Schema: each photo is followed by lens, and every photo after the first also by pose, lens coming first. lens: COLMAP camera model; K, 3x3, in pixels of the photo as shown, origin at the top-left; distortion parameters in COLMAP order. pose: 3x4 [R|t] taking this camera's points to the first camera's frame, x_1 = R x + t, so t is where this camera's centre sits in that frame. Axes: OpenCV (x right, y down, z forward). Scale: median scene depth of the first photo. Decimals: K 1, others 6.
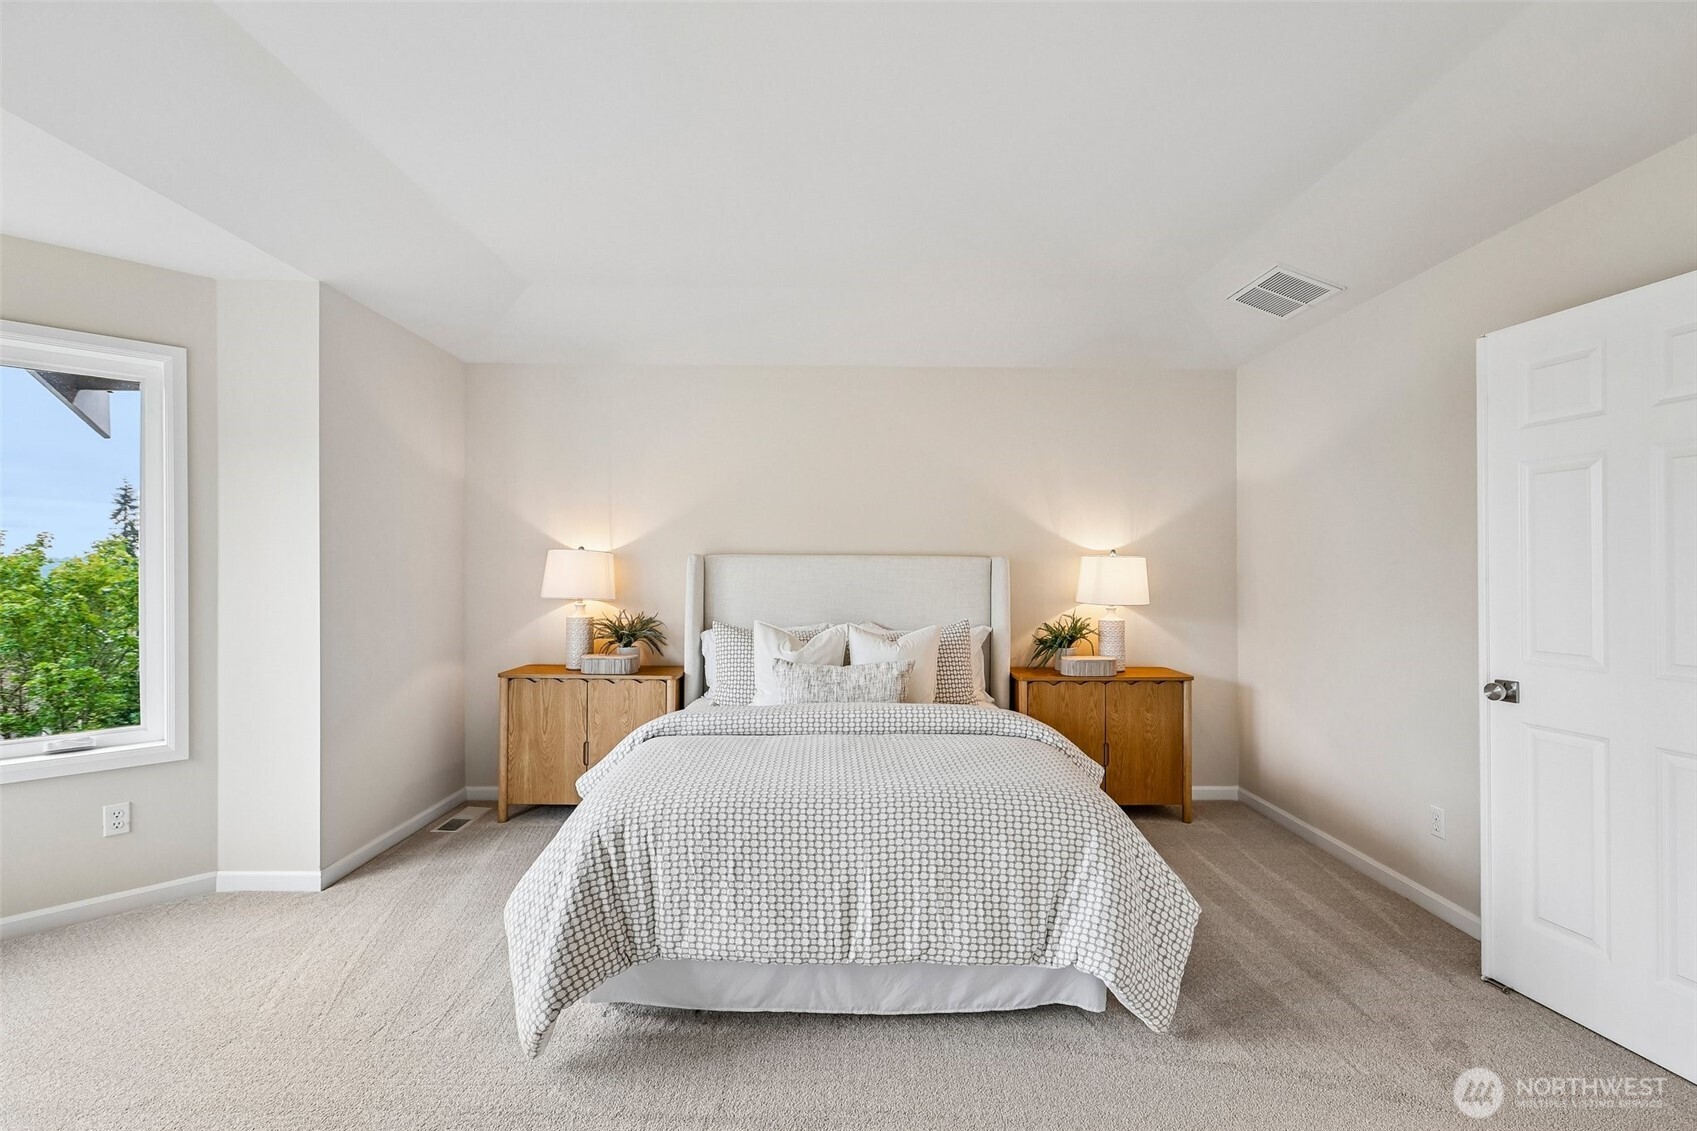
lens RADIAL K [[765.8, 0, 847.0], [0, 765.8, 568.6], [0, 0, 1]] dist [0.003231, -0.000028]
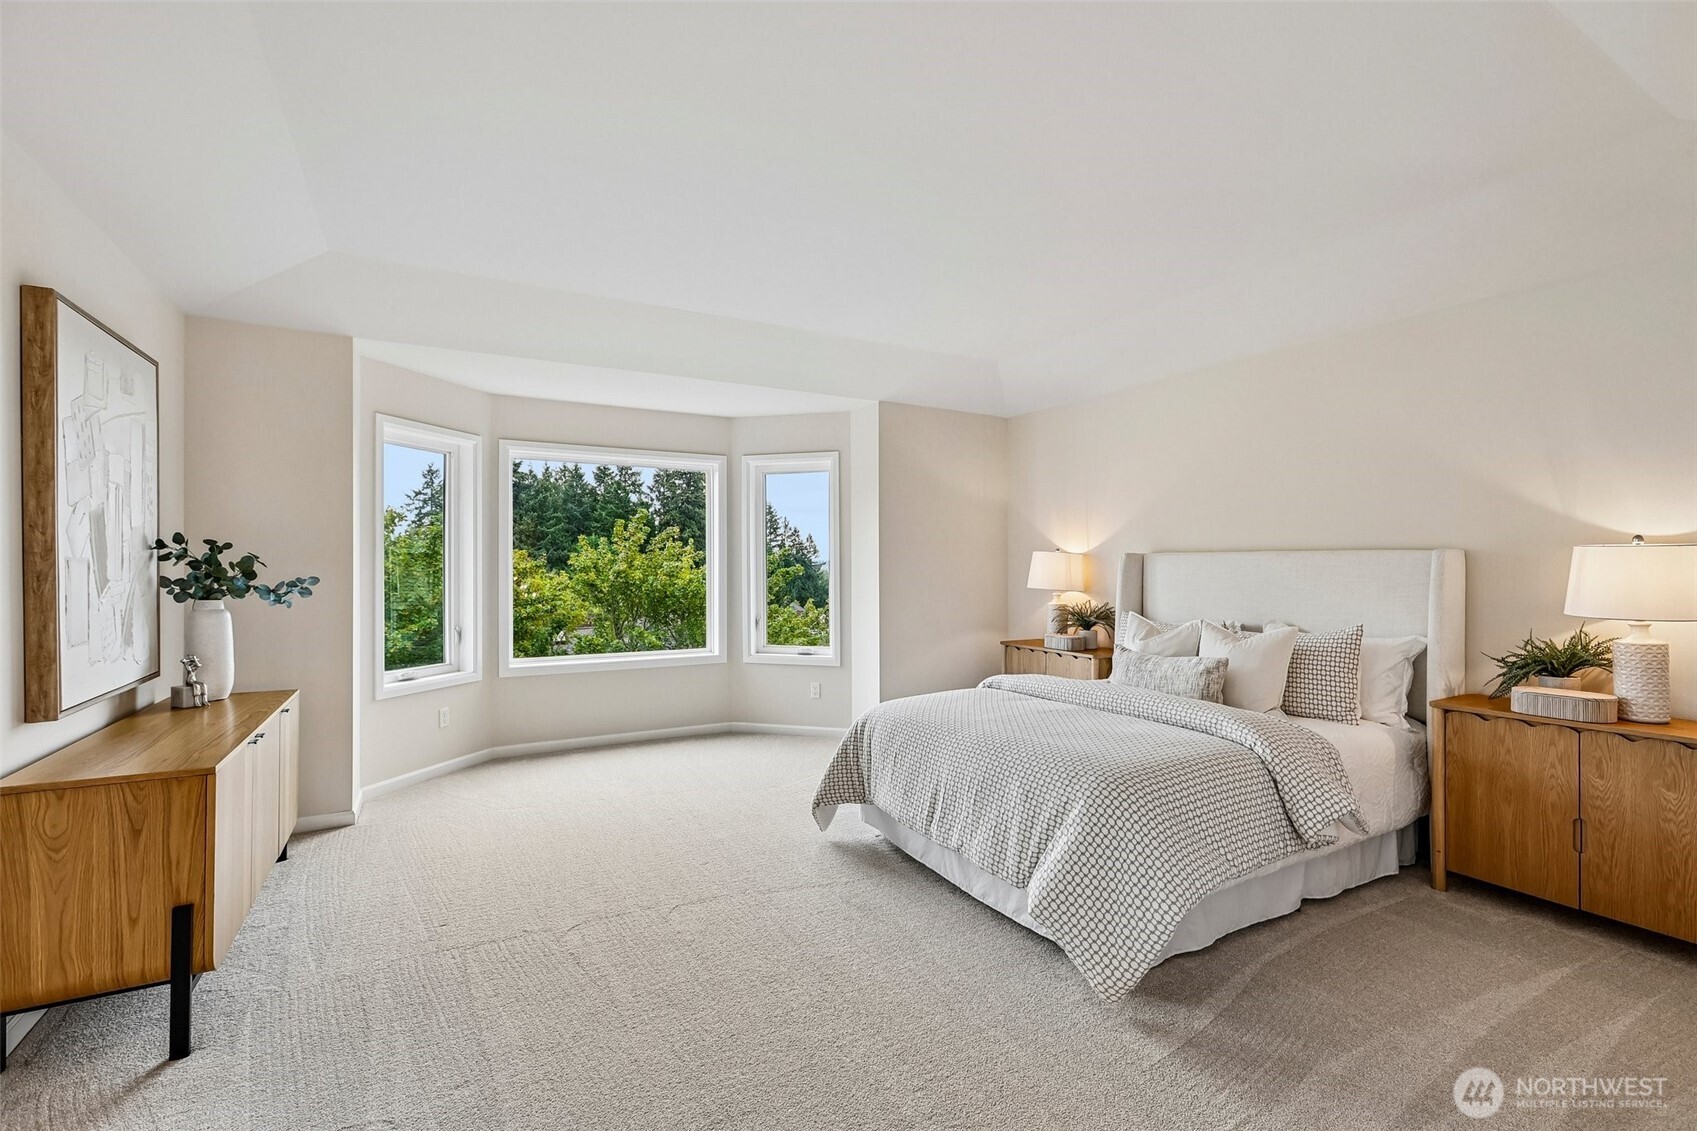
lens RADIAL K [[765.8, 0, 850.9], [0, 765.8, 566.3], [0, 0, 1]] dist [0.003231, -0.000028]
pose [[0.468287, -0.000884, -0.883576, 0.650309], [0.001851, 0.999998, -0.000019, 0.000045], [0.883575, -0.001626, 0.468288, 0.102737]]
